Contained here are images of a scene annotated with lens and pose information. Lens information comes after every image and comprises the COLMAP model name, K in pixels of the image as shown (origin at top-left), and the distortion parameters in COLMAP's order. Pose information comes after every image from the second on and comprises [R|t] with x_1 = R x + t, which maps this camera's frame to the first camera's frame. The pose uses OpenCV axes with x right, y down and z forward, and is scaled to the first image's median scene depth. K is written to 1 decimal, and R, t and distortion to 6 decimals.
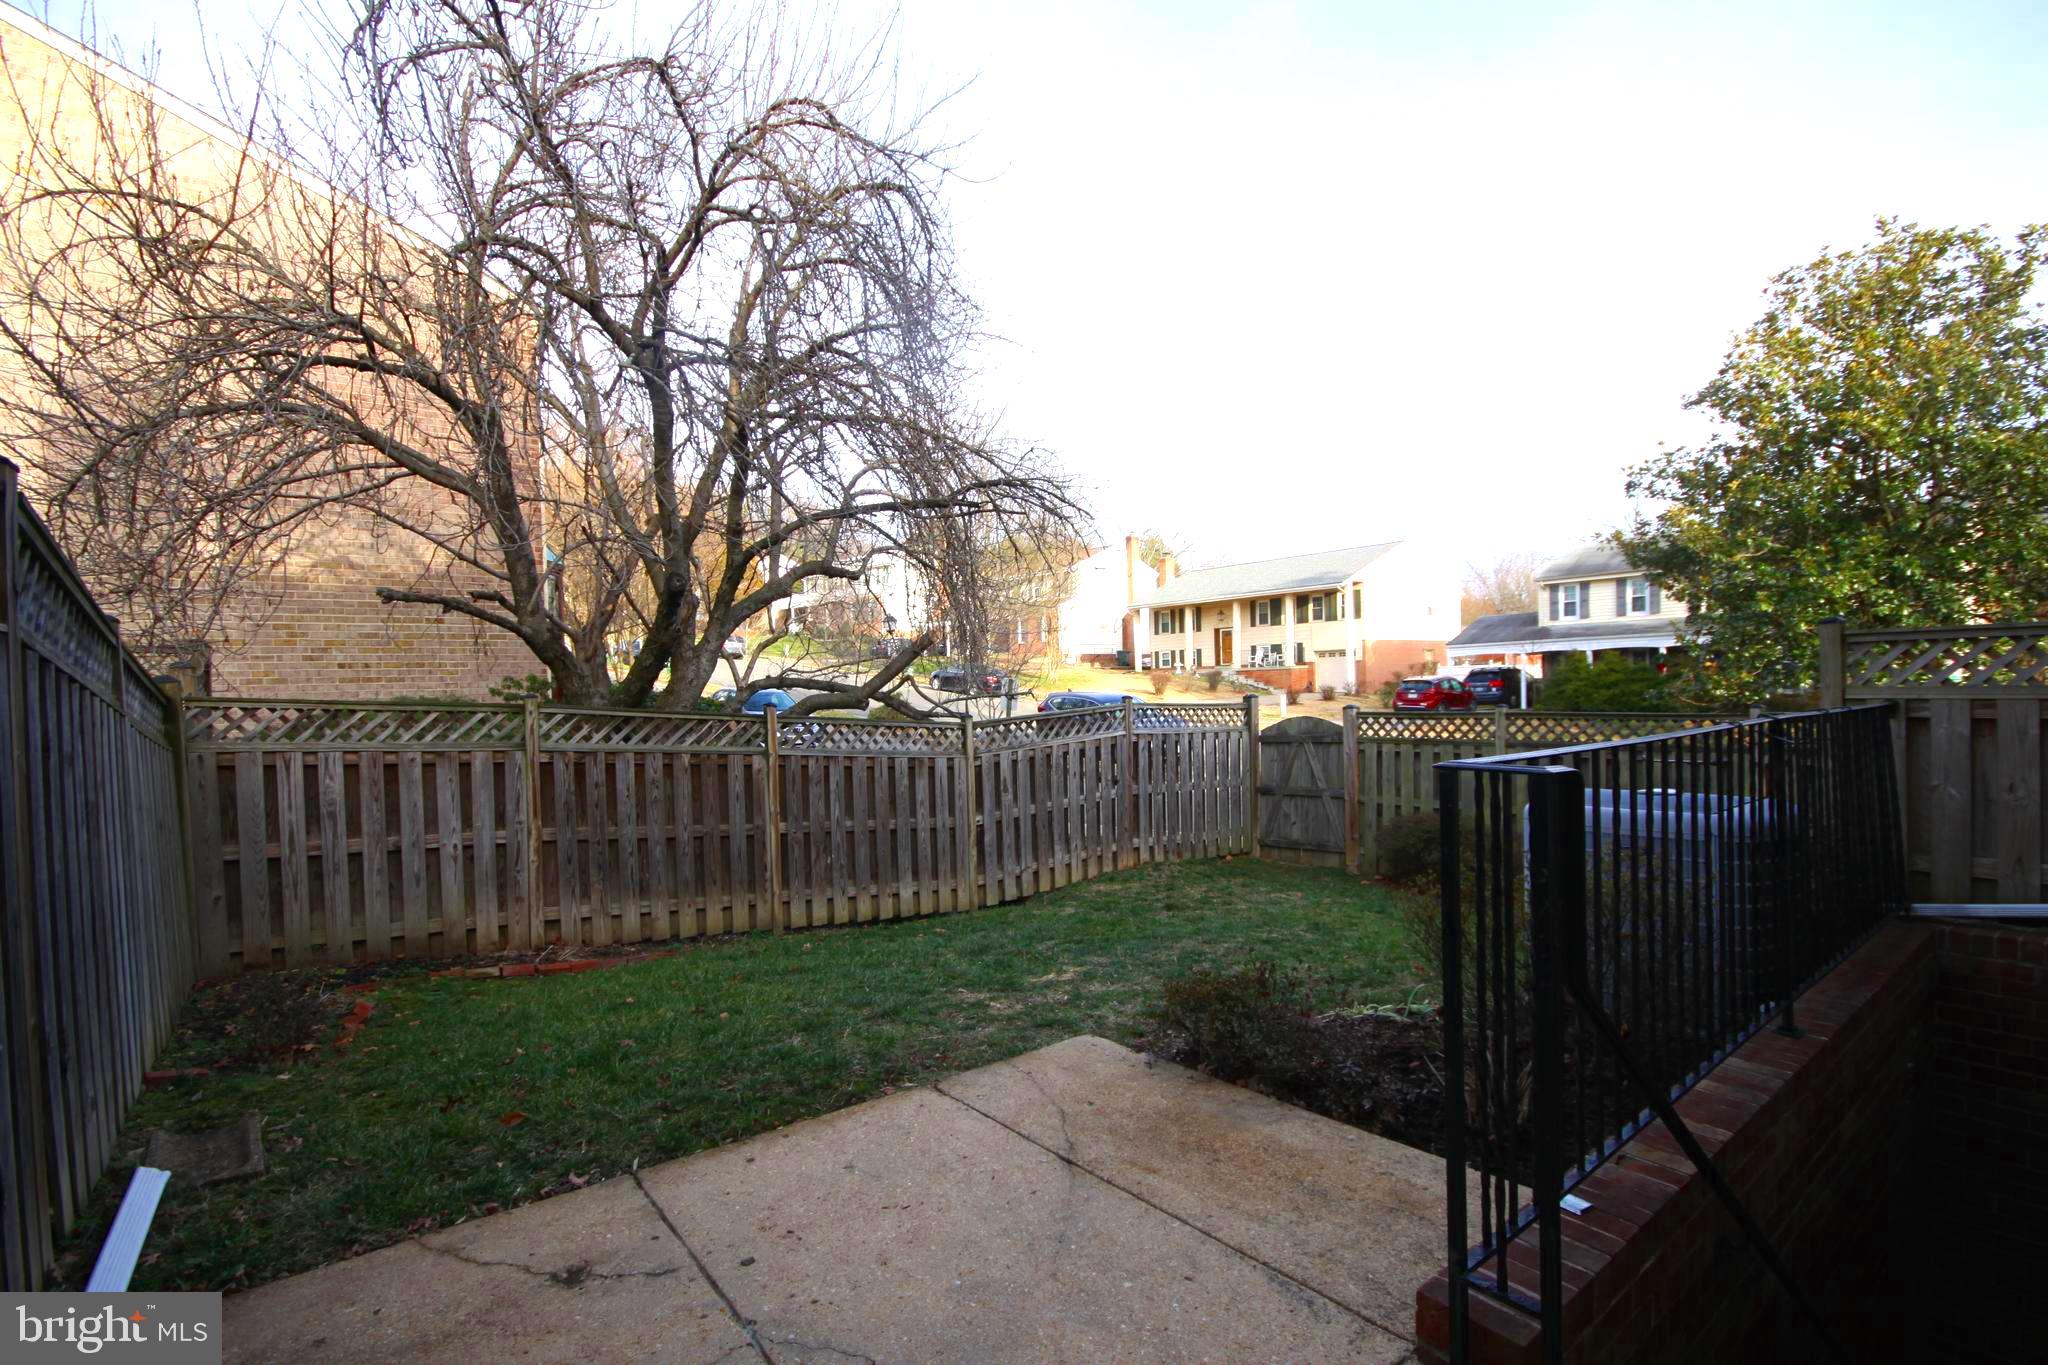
lens RADIAL K [[960.1, 0, 1021.4], [0, 960.1, 705.0], [0, 0, 1]] dist [0.012662, 0.001148]
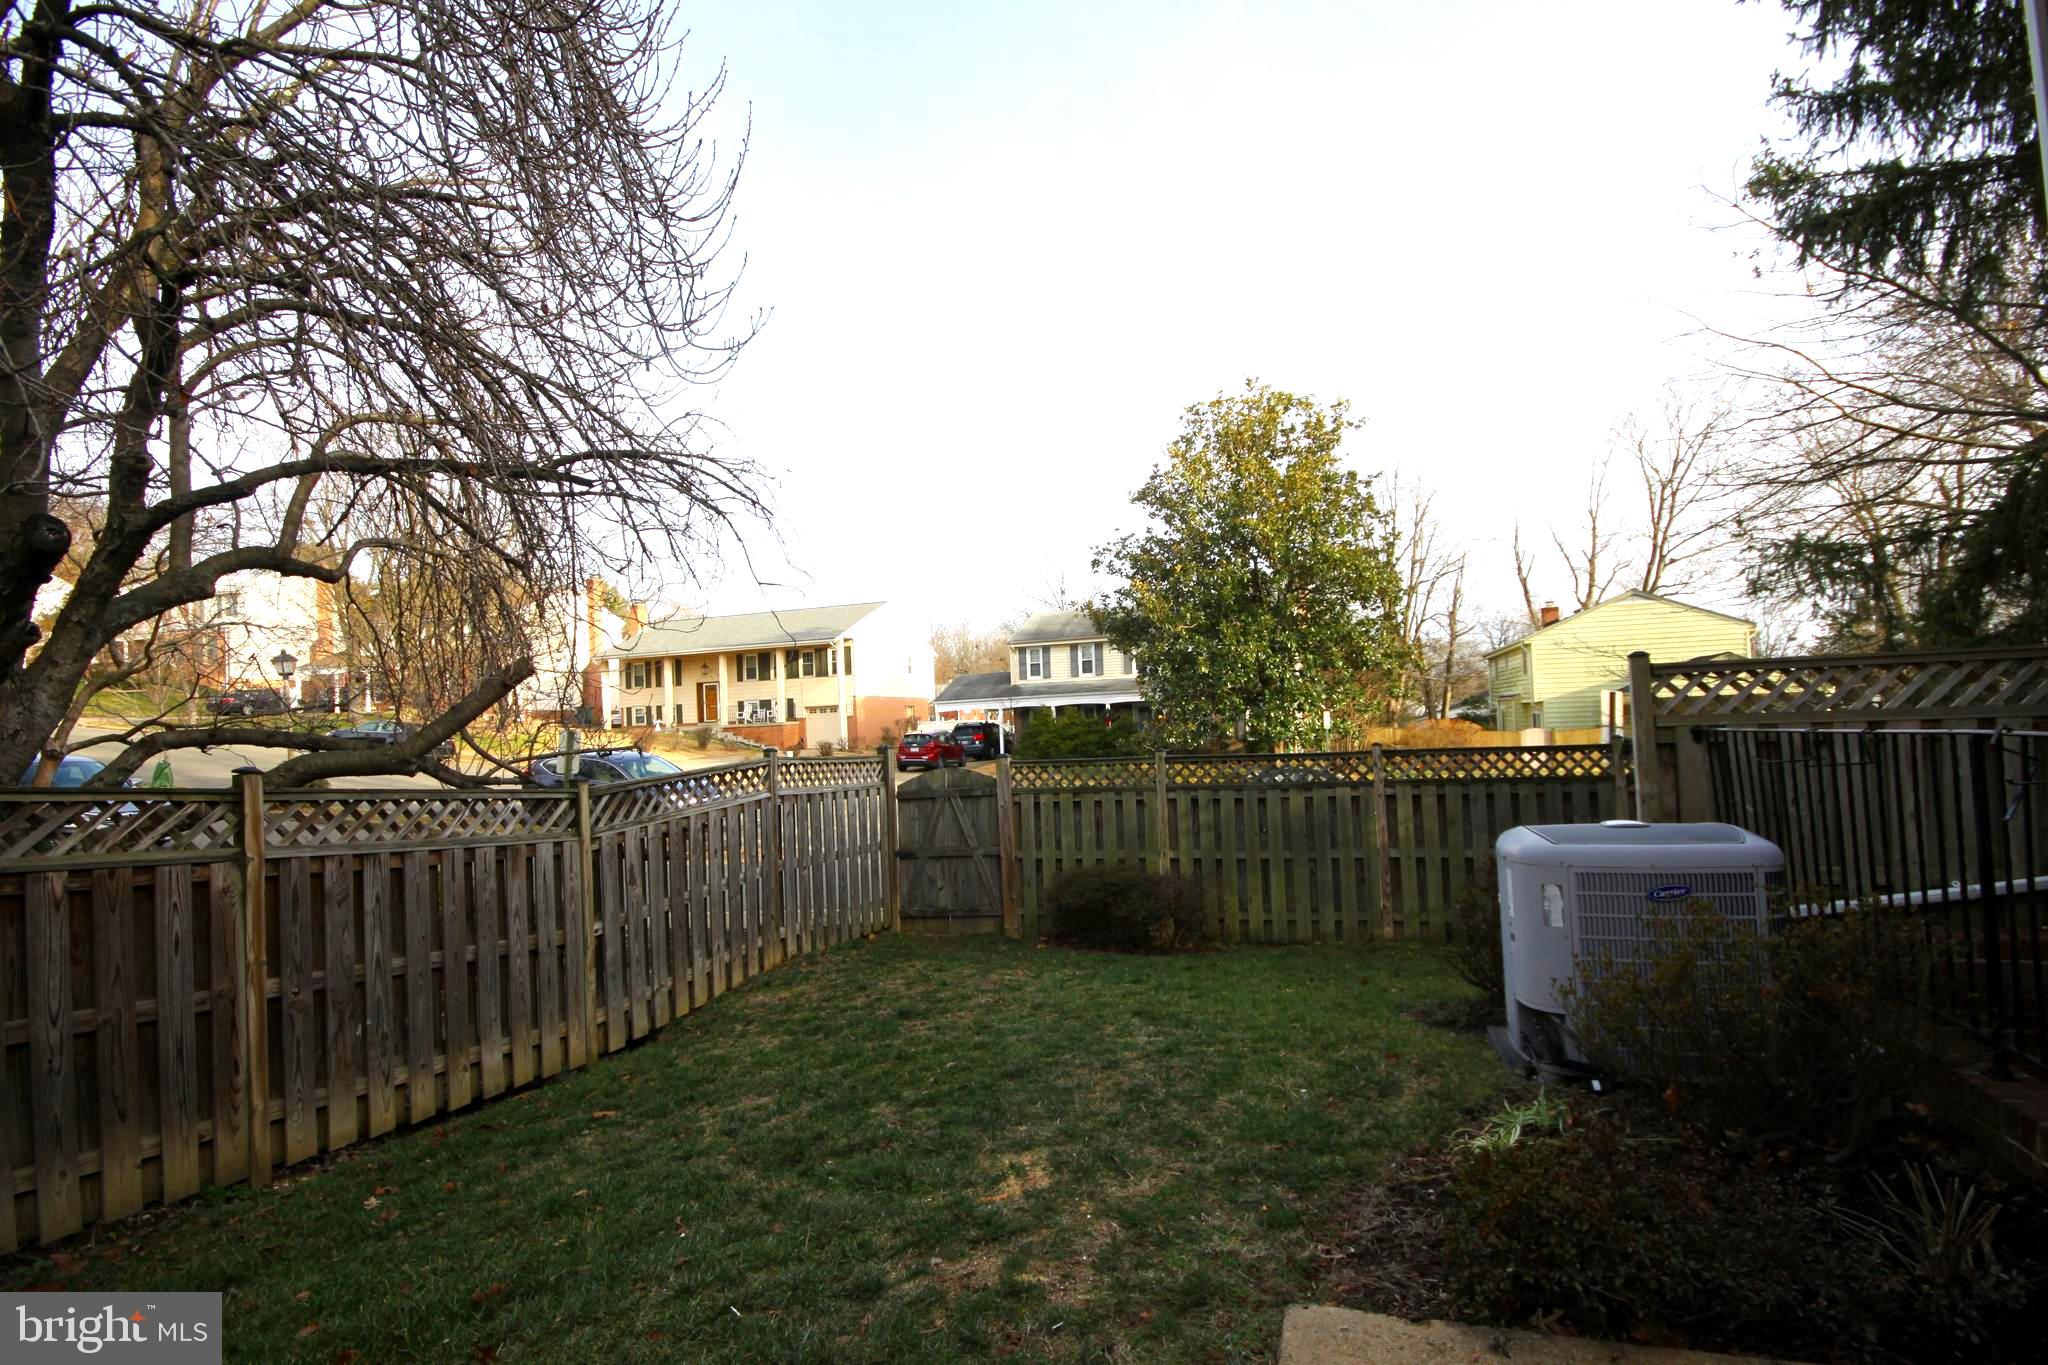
lens RADIAL K [[960.1, 0, 1021.4], [0, 960.1, 705.0], [0, 0, 1]] dist [0.012662, 0.001148]
pose [[0.846184, 0.004749, 0.532870, -0.129594], [0.027990, 0.998184, -0.053342, 0.002843], [-0.532156, 0.060052, 0.844514, 0.195725]]
